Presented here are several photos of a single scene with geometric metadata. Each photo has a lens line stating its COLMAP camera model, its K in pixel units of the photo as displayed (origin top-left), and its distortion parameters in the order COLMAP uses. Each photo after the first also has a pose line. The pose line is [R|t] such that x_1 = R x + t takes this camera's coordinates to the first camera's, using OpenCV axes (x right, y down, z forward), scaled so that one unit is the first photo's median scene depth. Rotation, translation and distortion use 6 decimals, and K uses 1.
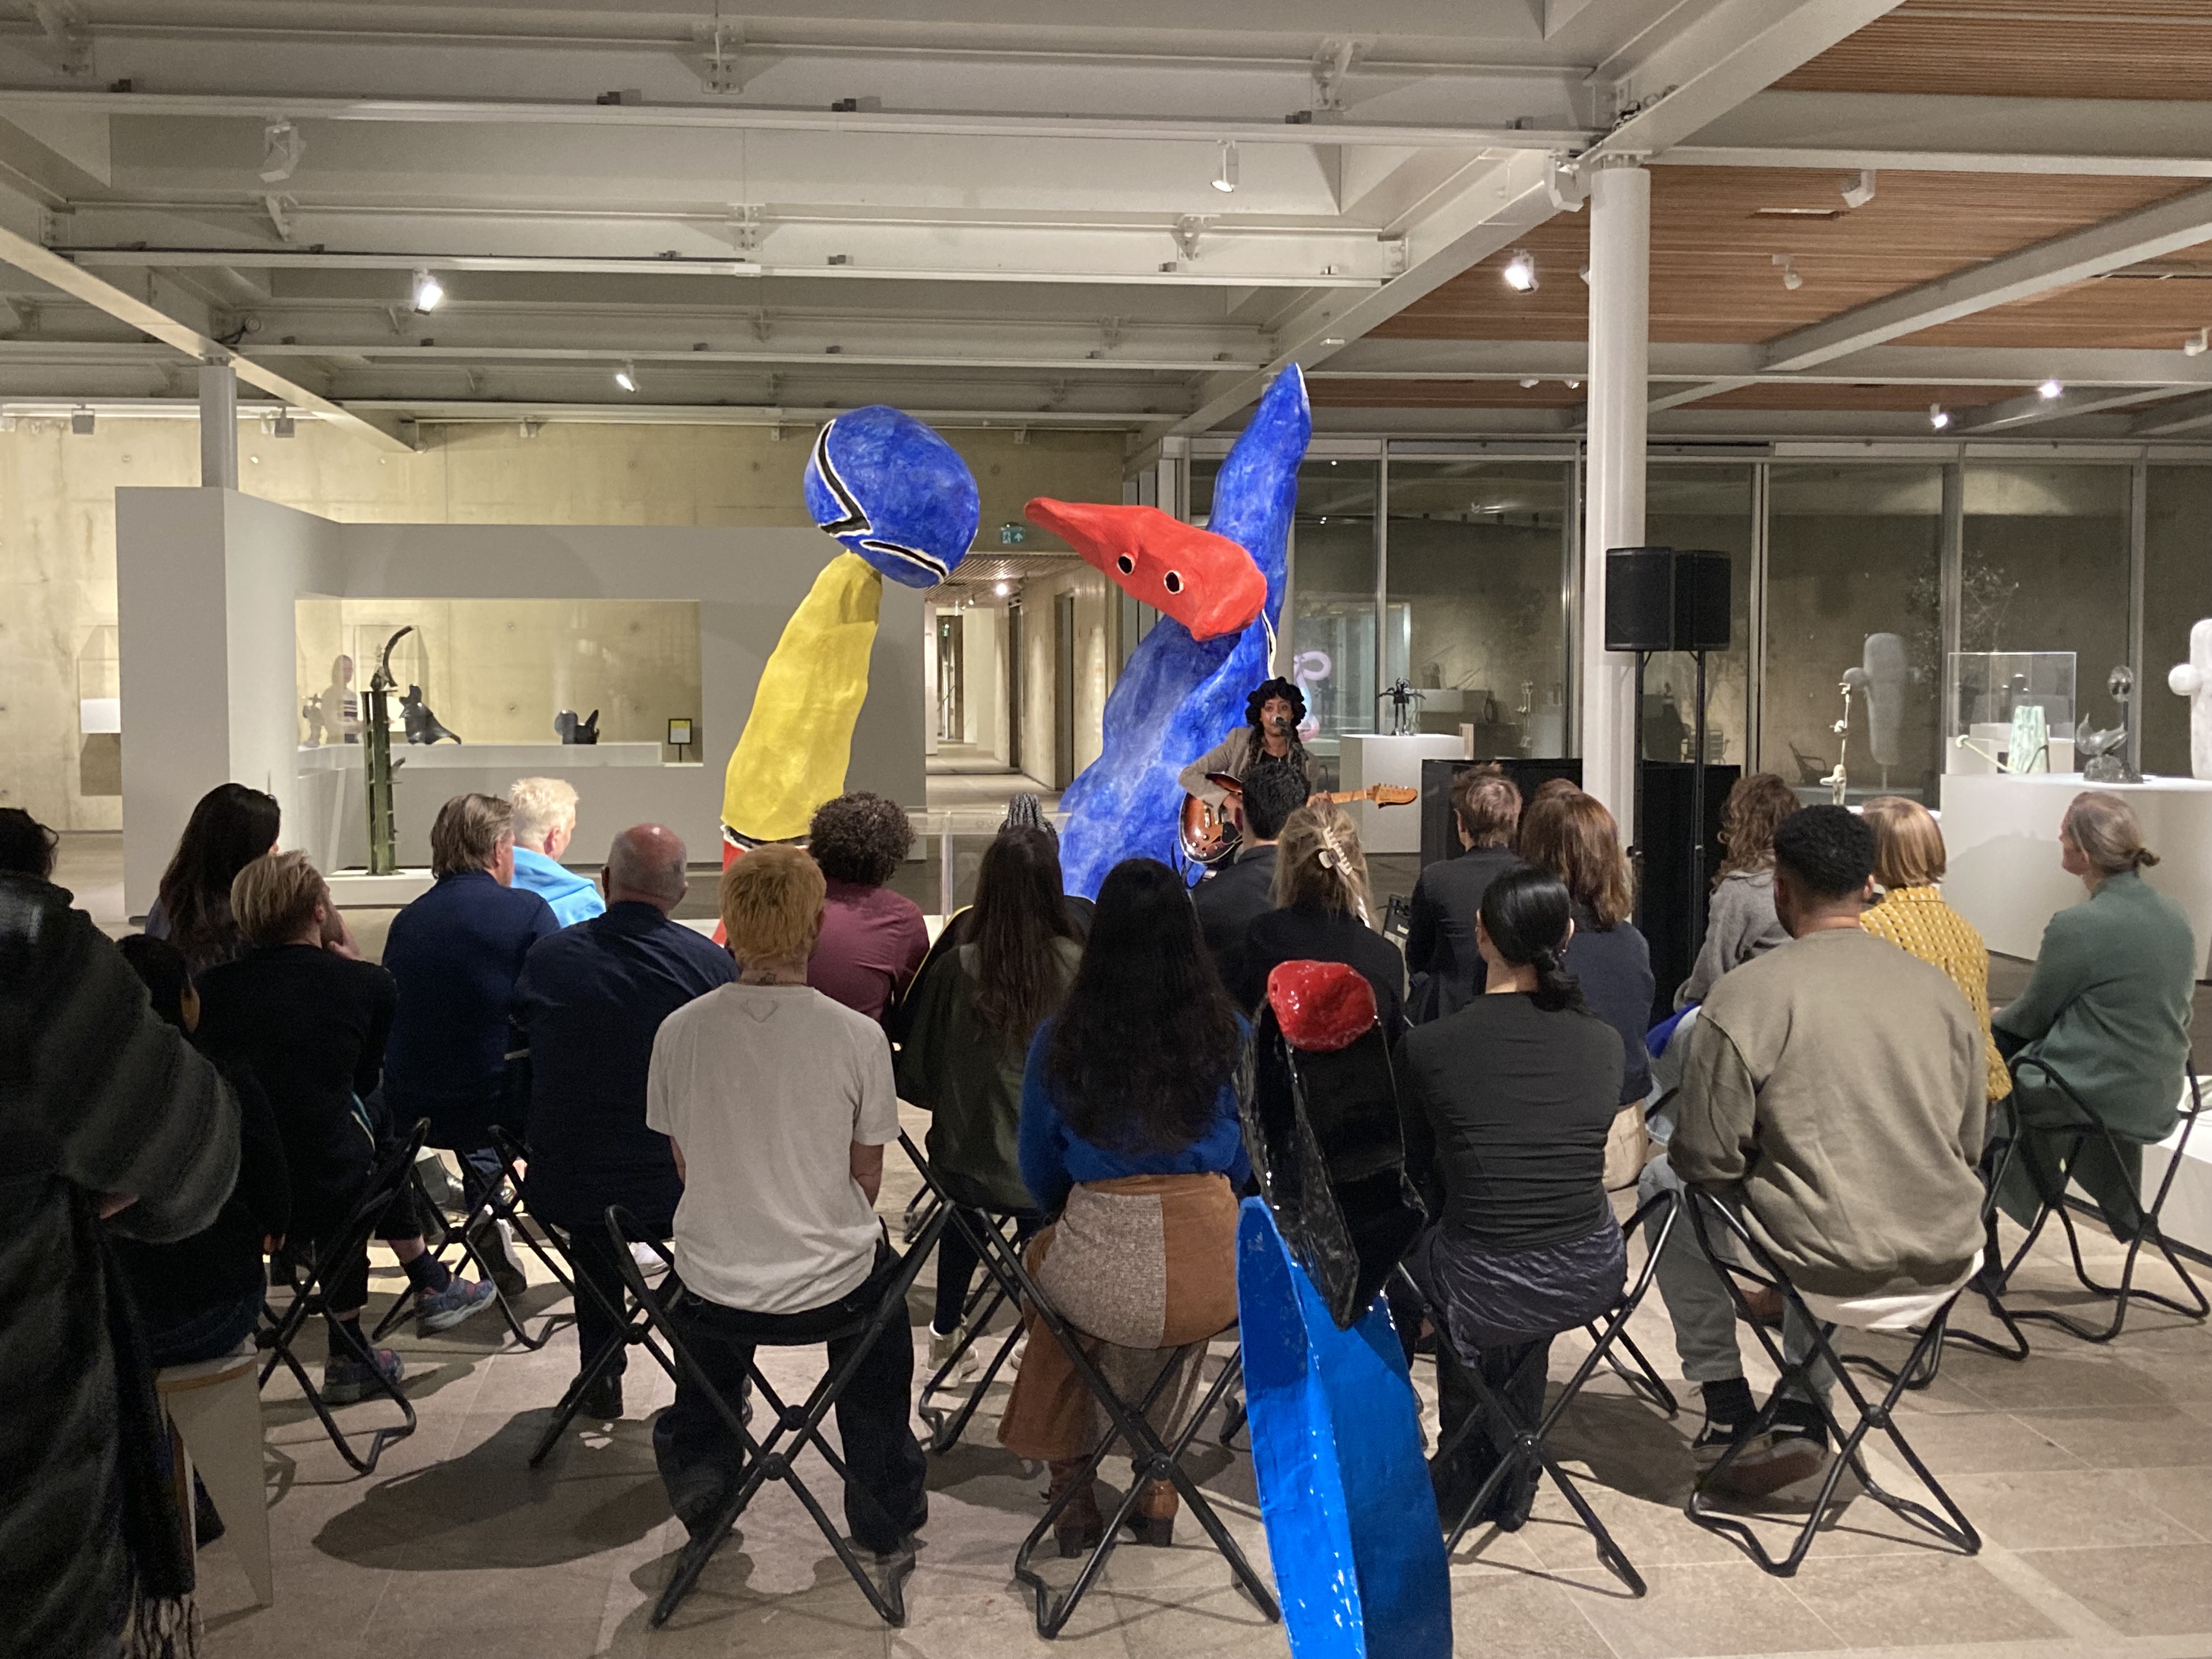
lens RADIAL K [[2395.9, 0, 1104.1], [0, 2395.9, 830.7], [0, 0, 1]] dist [-0.027282, 0.000000]
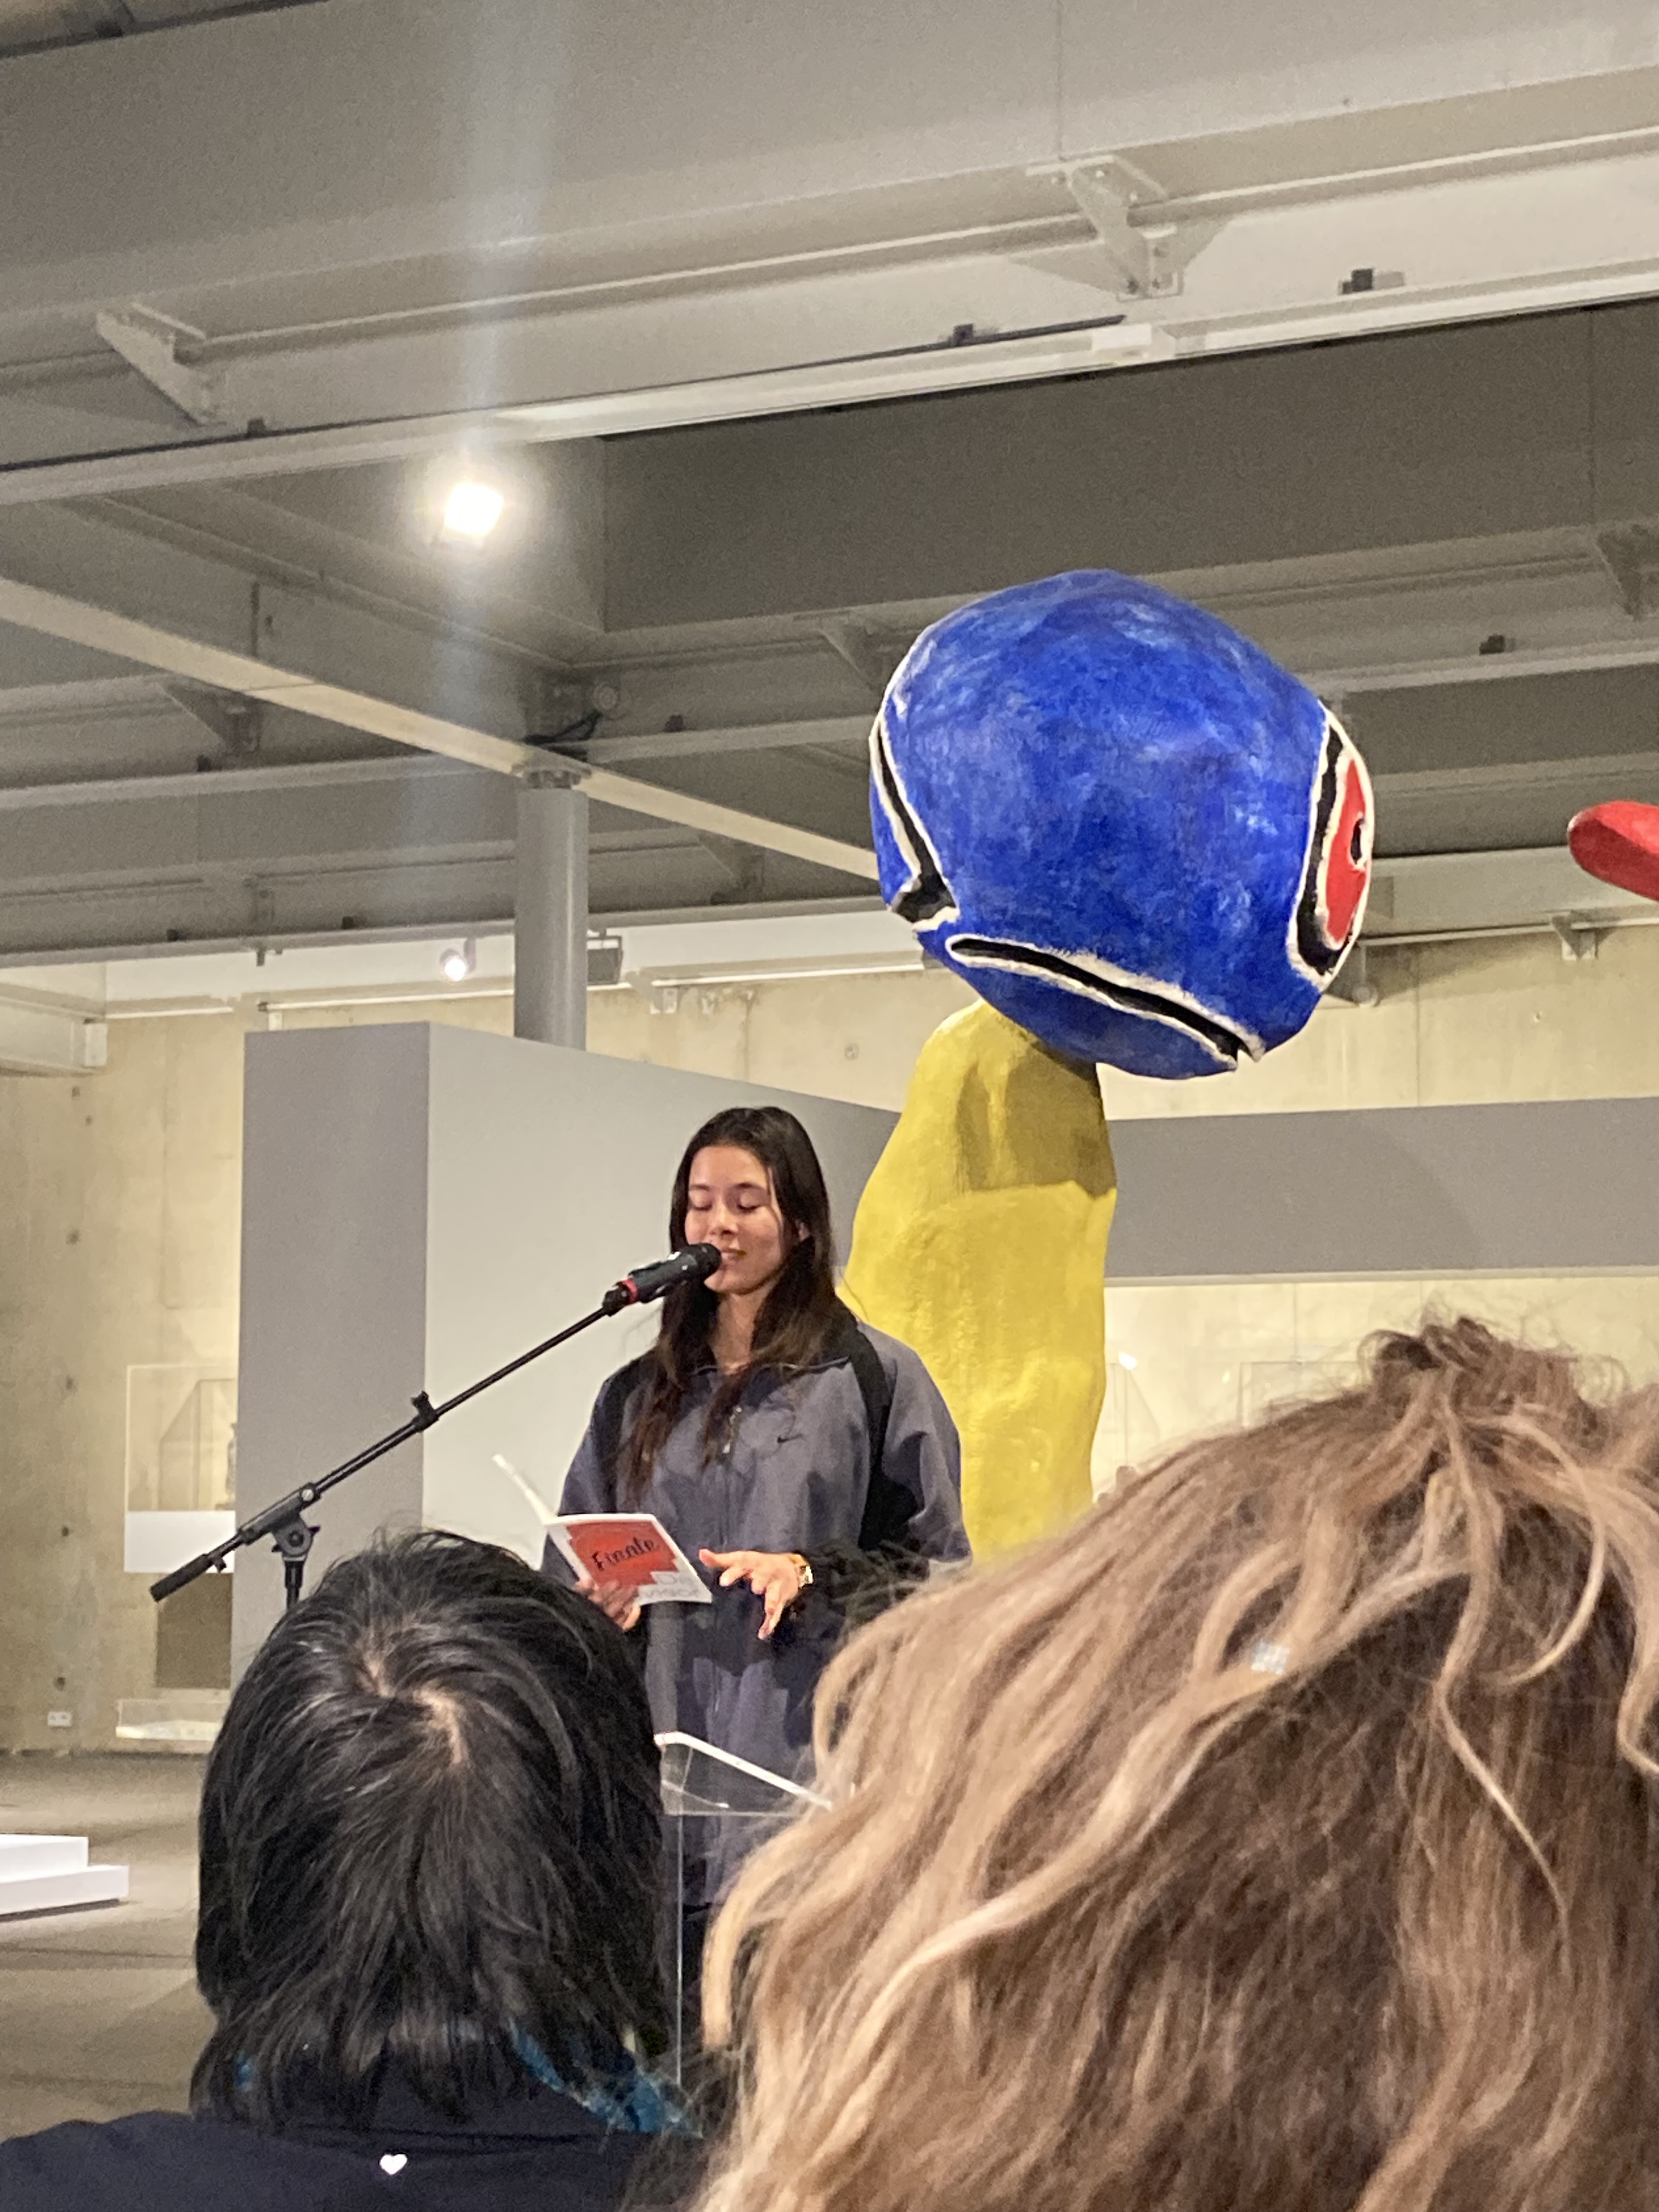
lens RADIAL K [[4345.8, 0, 831.6], [0, 4345.8, 1103.6], [0, 0, 1]] dist [0.193552, 0.000000]
pose [[0.857118, -0.050642, -0.512624, 0.196251], [-0.029733, 0.988633, -0.147380, -0.005206], [0.514261, 0.141564, 0.845870, 0.448741]]
